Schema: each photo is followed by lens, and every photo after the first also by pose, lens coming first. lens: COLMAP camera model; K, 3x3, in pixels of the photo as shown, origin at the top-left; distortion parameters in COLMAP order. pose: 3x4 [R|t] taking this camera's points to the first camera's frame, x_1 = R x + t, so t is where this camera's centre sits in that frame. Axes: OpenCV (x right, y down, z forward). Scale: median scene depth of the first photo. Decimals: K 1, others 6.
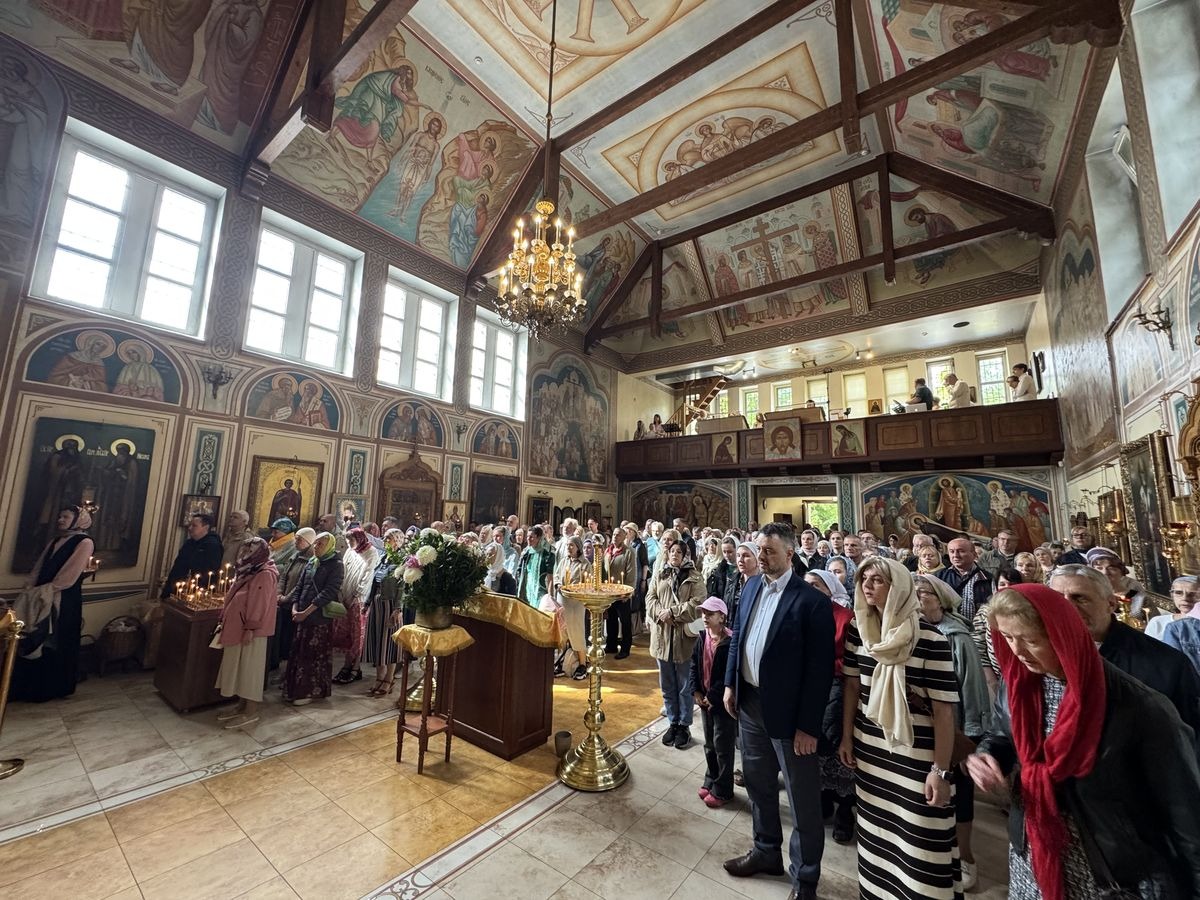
lens RADIAL K [[483.3, 0, 600.0], [0, 483.3, 450.0], [0, 0, 1]] dist [-0.001960, -0.000291]
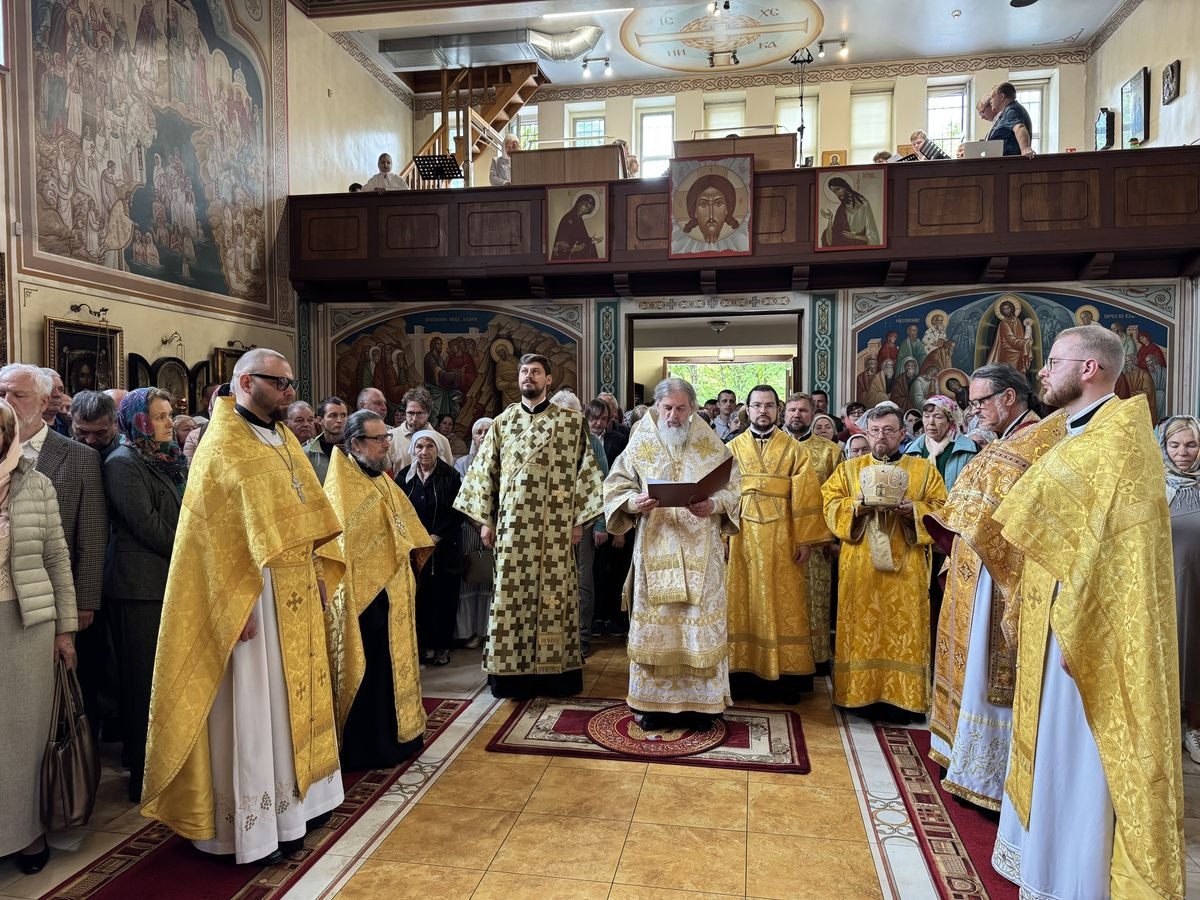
lens RADIAL K [[848.6, 0, 600.0], [0, 848.6, 450.0], [0, 0, 1]] dist [0.081387, -0.115787]
pose [[0.897147, -0.041227, 0.439805, -0.065048], [-0.043142, 0.982698, 0.180122, 0.058725], [-0.439621, -0.180570, 0.879845, 0.305617]]
